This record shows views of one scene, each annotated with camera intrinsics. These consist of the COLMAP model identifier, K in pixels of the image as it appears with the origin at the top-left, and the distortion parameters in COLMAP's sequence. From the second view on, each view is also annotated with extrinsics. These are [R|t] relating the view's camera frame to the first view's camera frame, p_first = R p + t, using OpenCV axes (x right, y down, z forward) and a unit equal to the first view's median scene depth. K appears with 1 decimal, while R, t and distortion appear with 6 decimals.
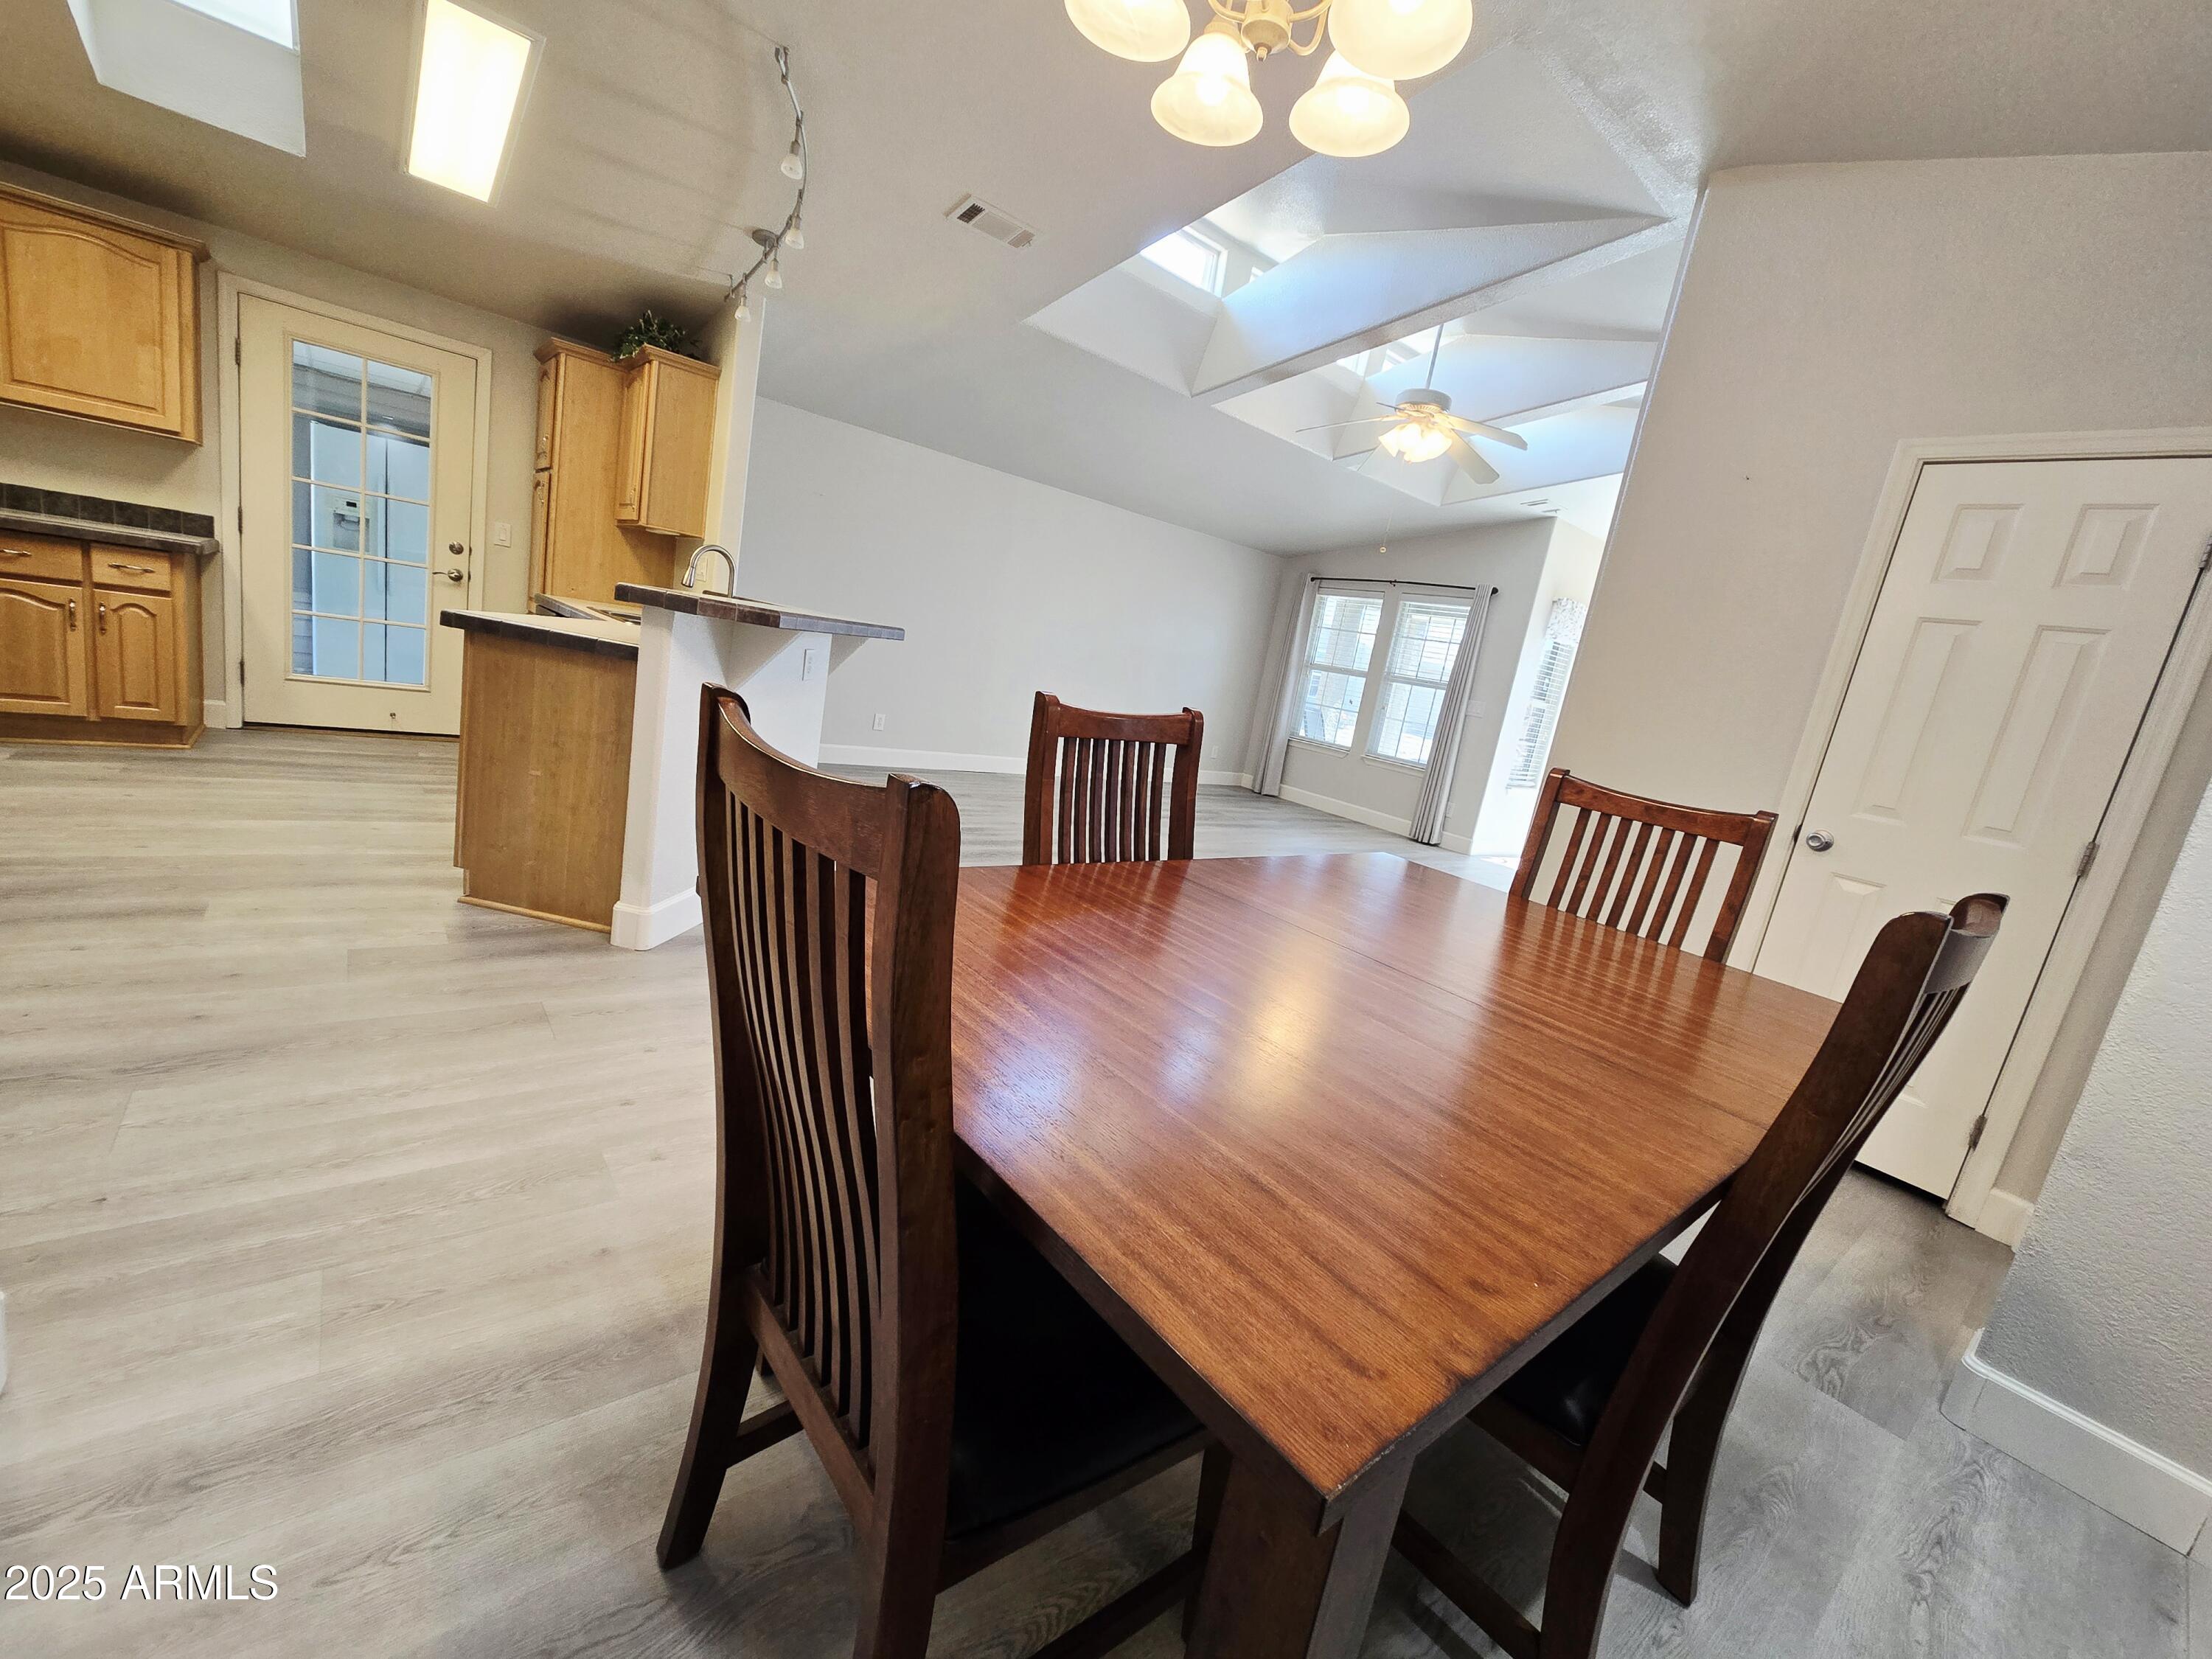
lens RADIAL K [[910.7, 0, 1100.9], [0, 910.7, 825.4], [0, 0, 1]] dist [-0.000447, 0.001501]
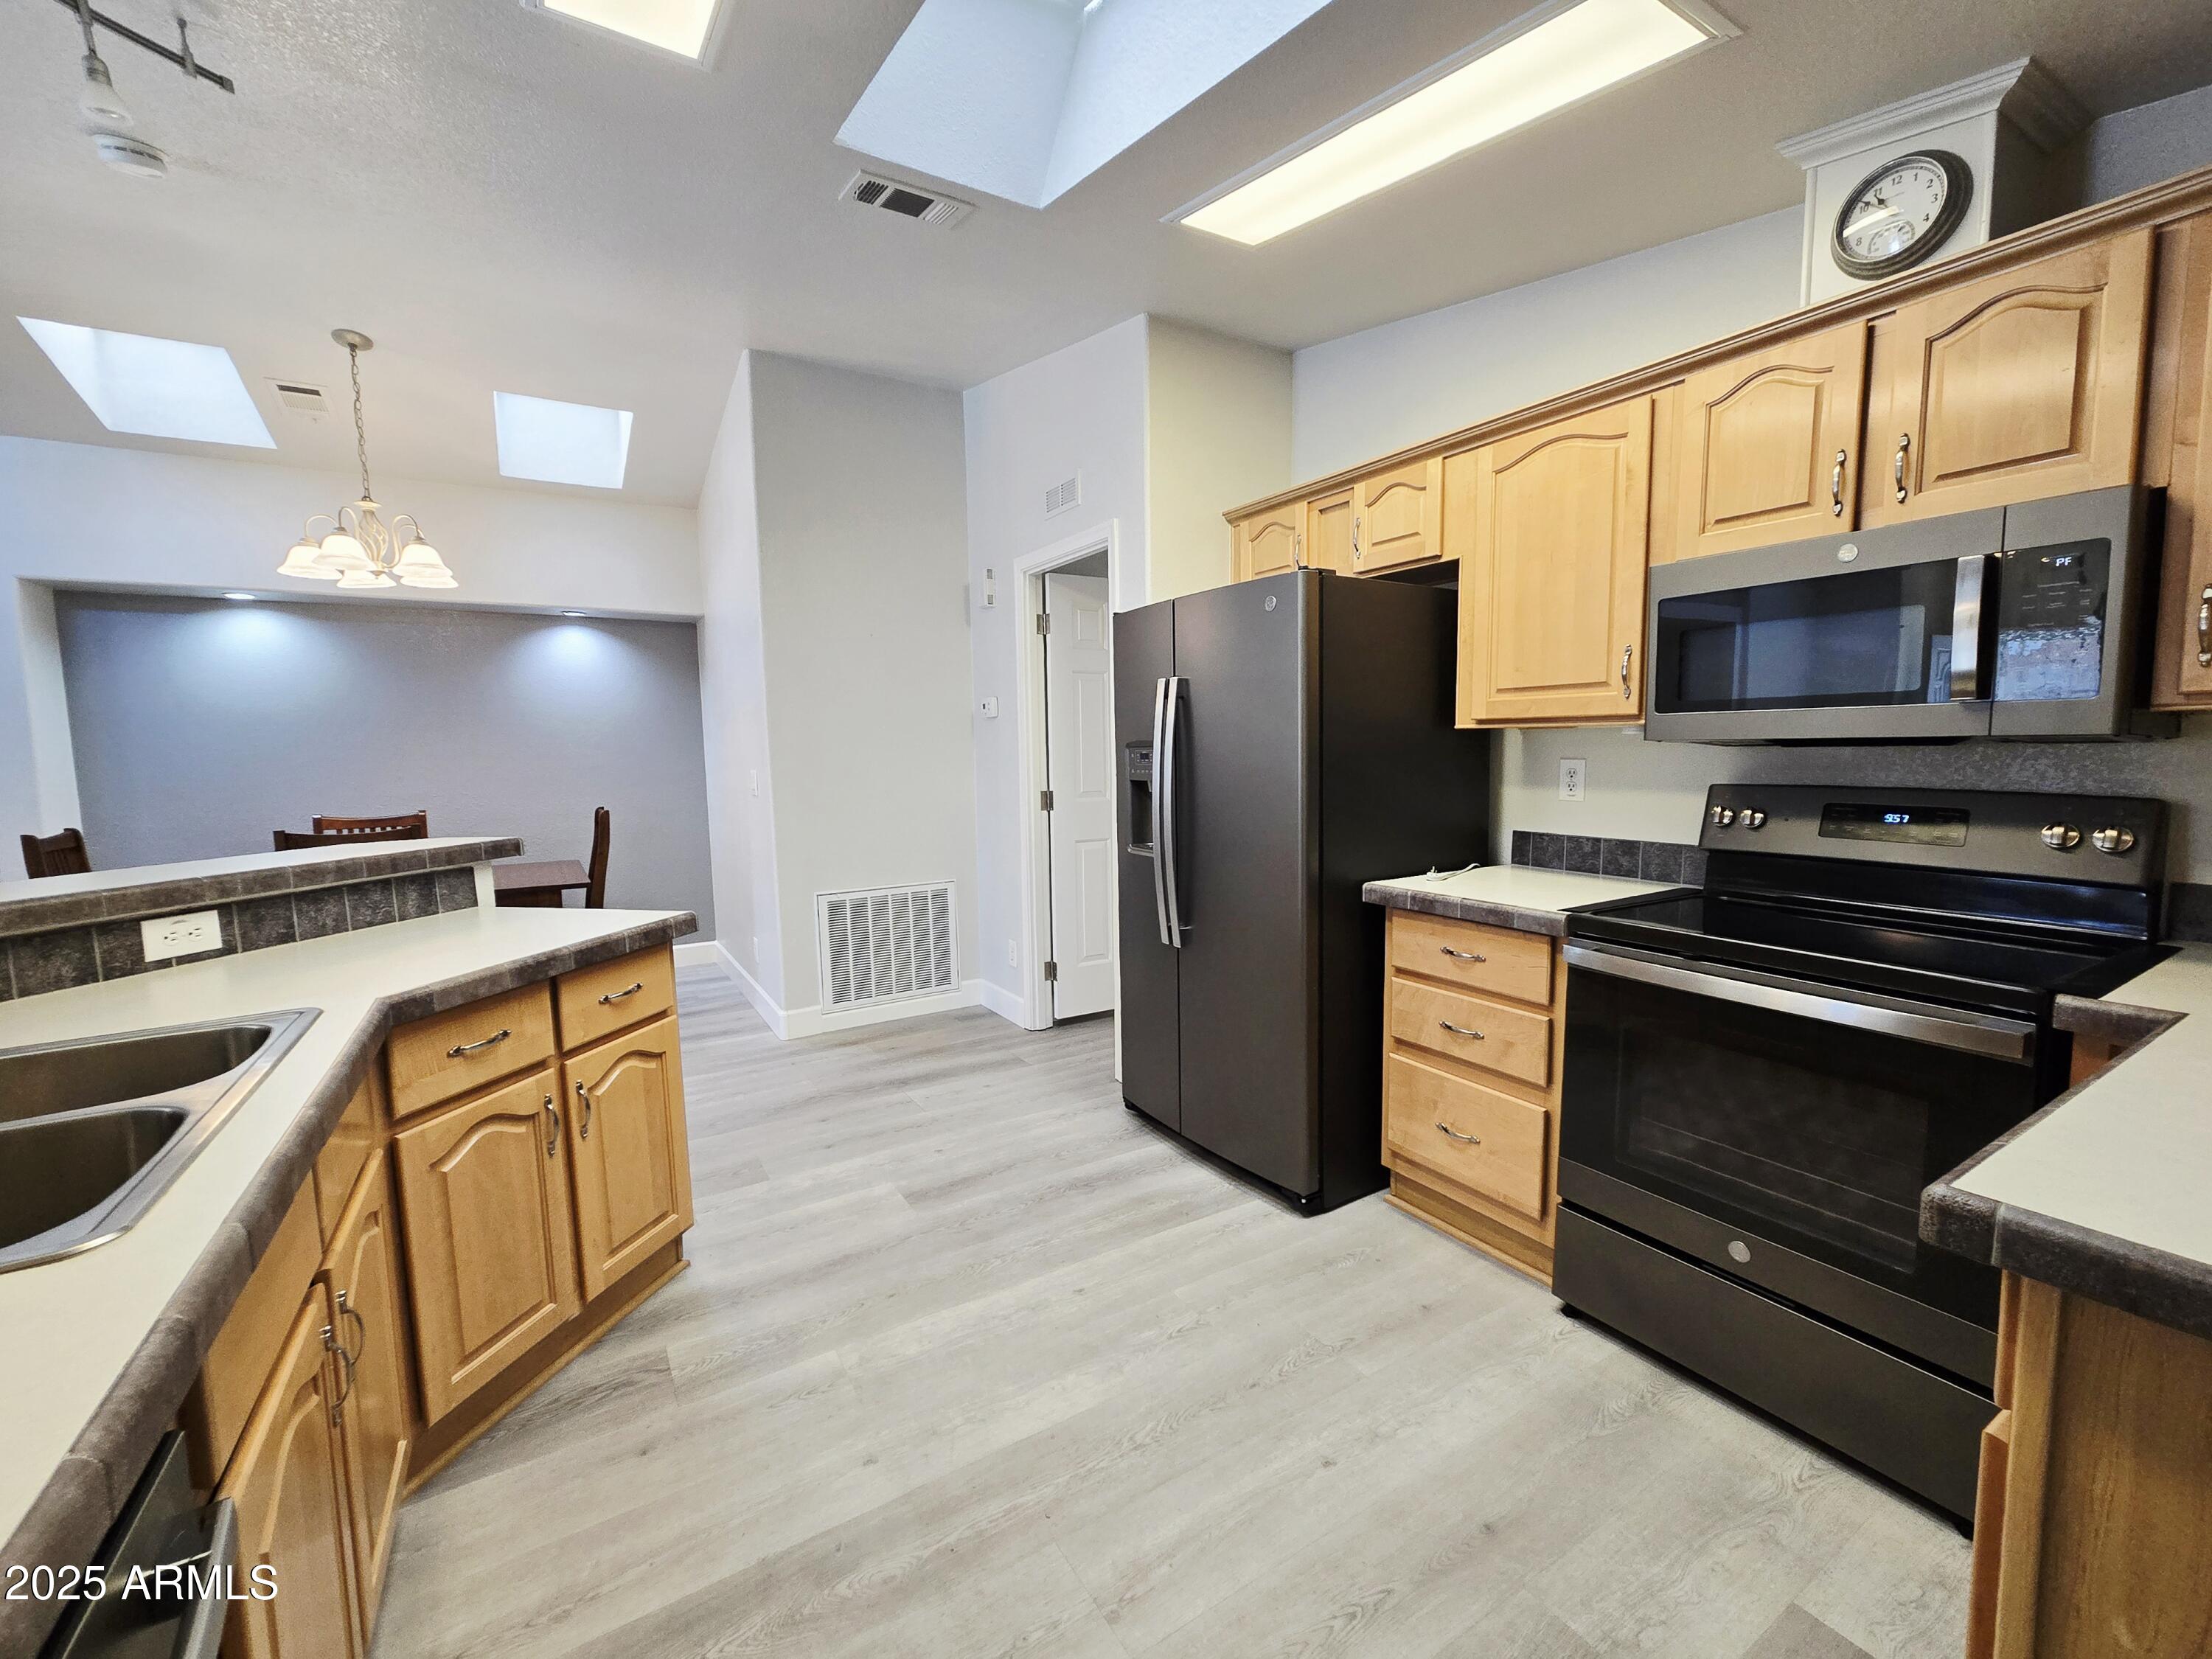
lens RADIAL K [[910.7, 0, 1104.1], [0, 910.7, 831.9], [0, 0, 1]] dist [-0.000447, 0.001501]
pose [[-0.981305, -0.161667, 0.104421, -0.805958], [-0.123029, 0.944172, 0.305620, -0.419261], [-0.148001, 0.287060, -0.946410, 1.184075]]
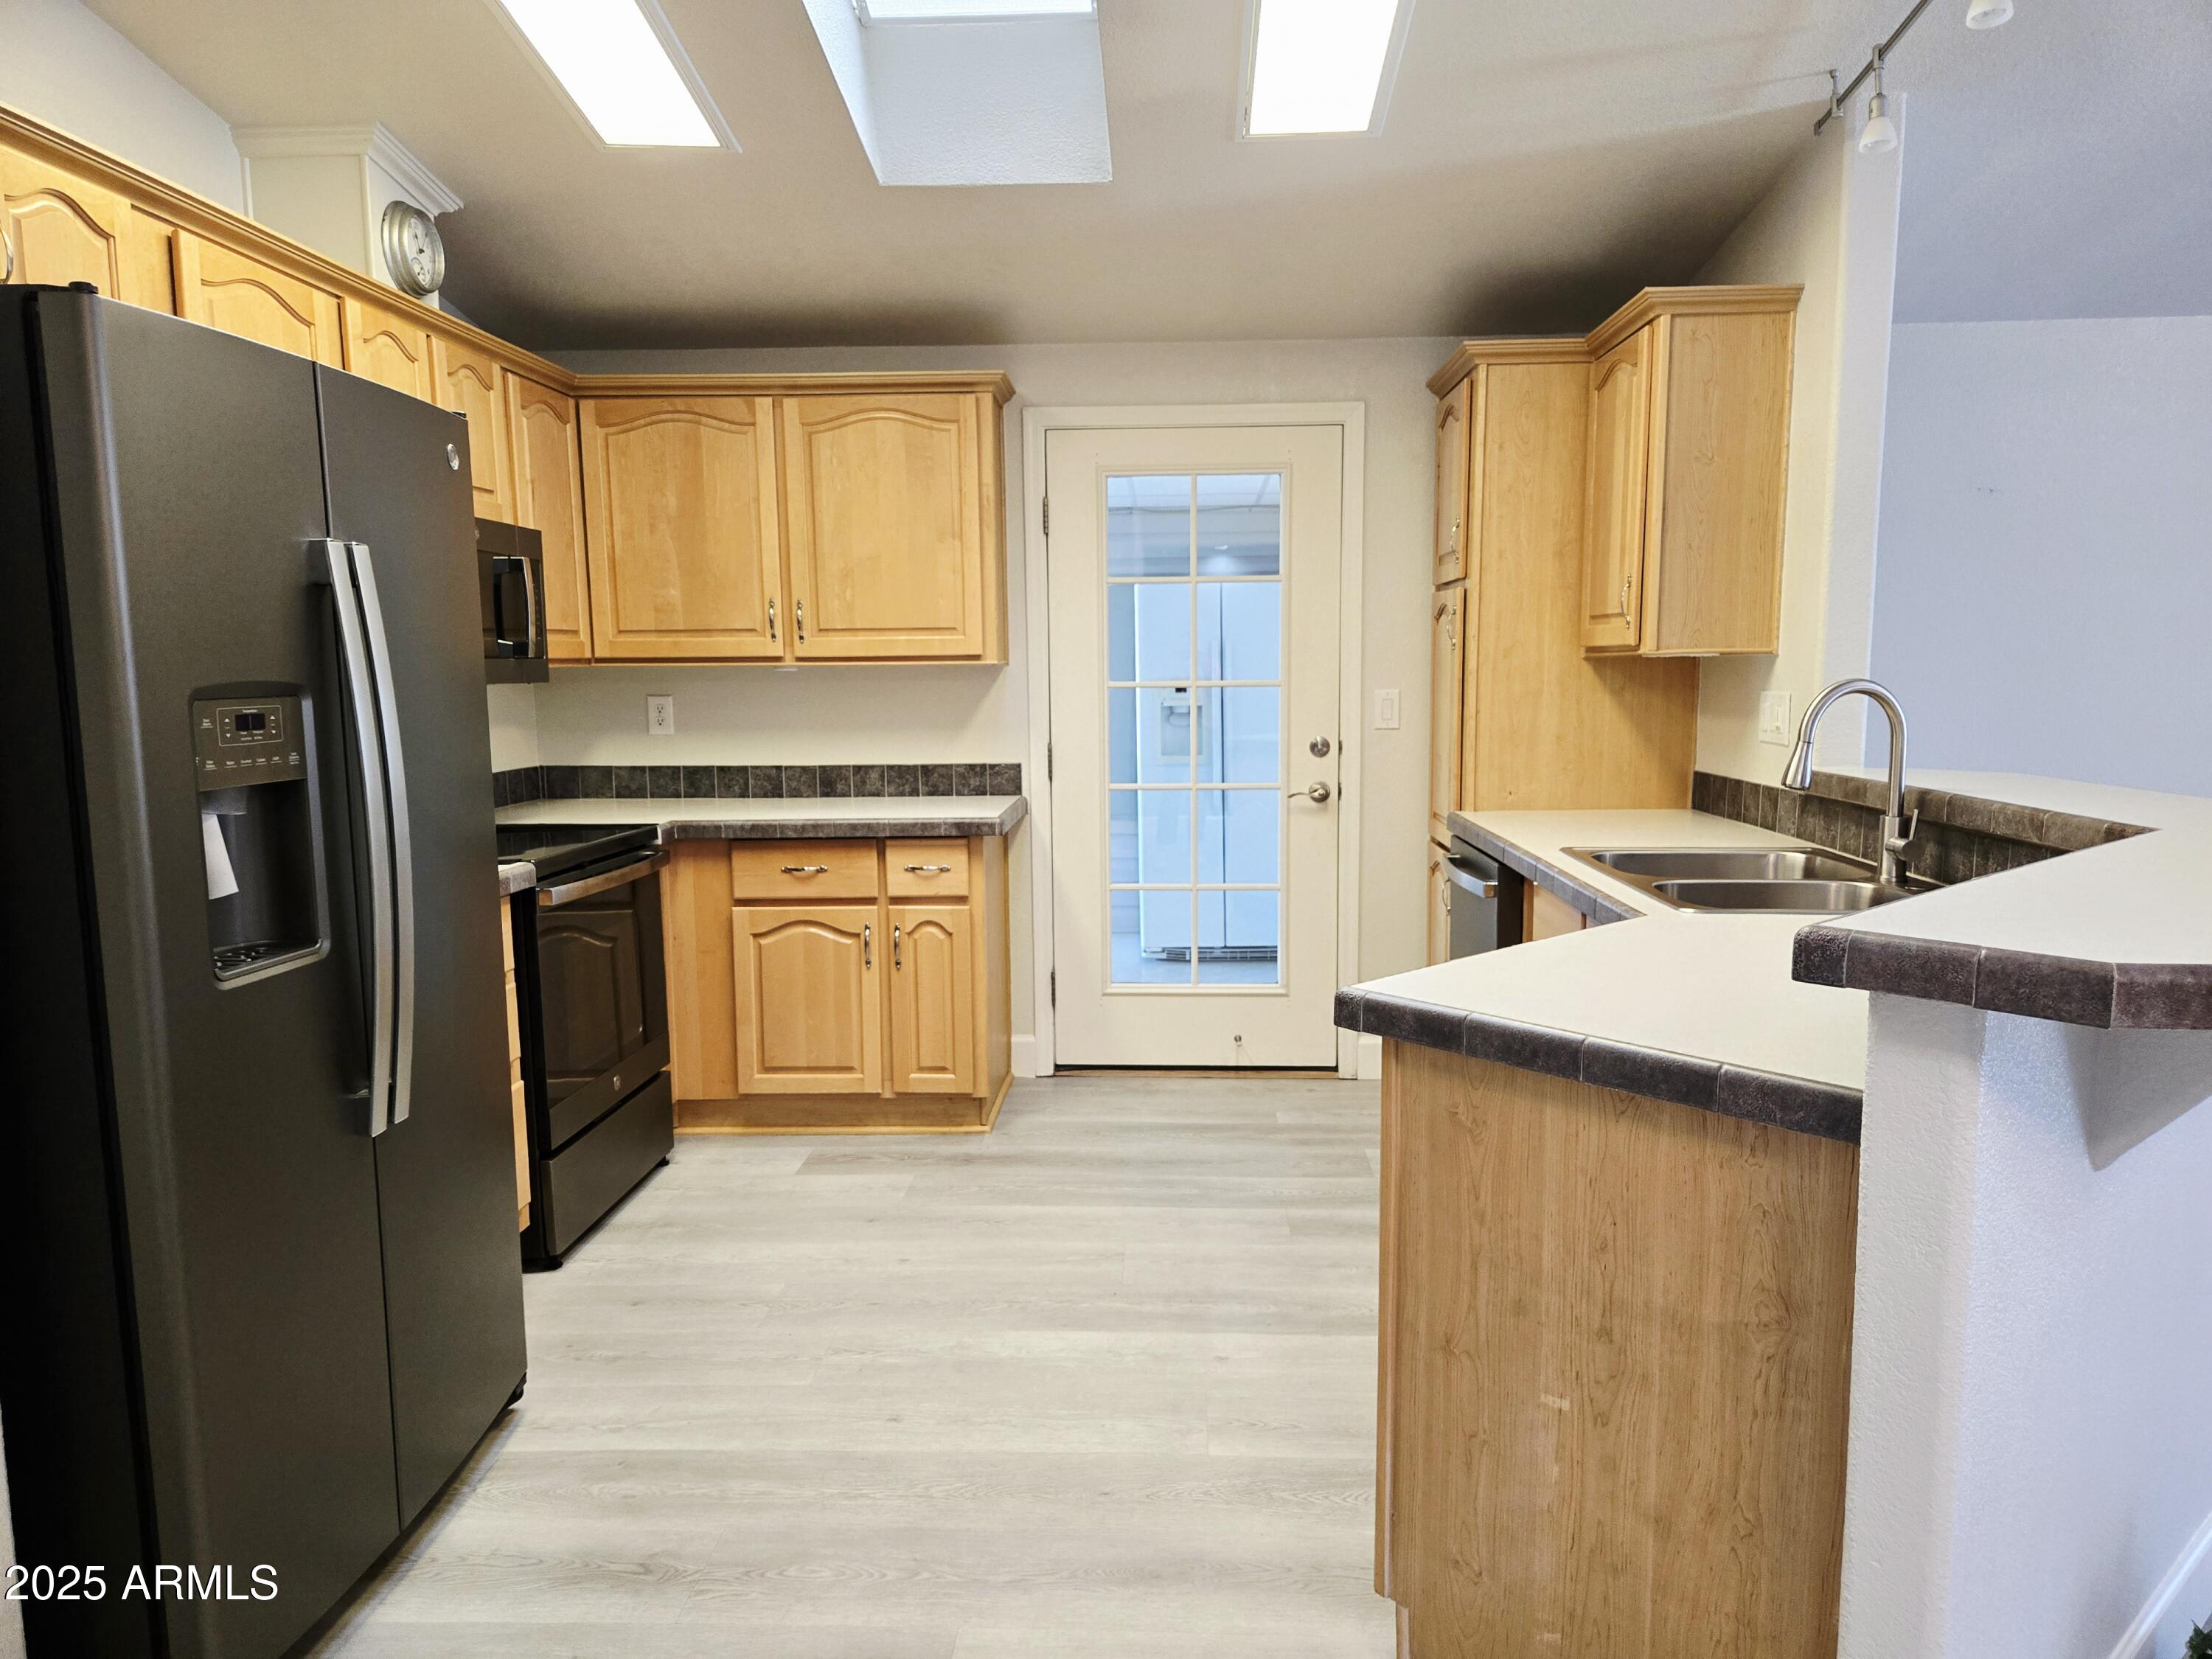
lens RADIAL K [[1479.0, 0, 1117.1], [0, 1479.0, 840.7], [0, 0, 1]] dist [0.051325, -0.031950]
pose [[0.739833, -0.099092, -0.665454, -0.230528], [0.008330, 0.990368, -0.138212, -0.146773], [0.672739, 0.096711, 0.733532, 0.288877]]
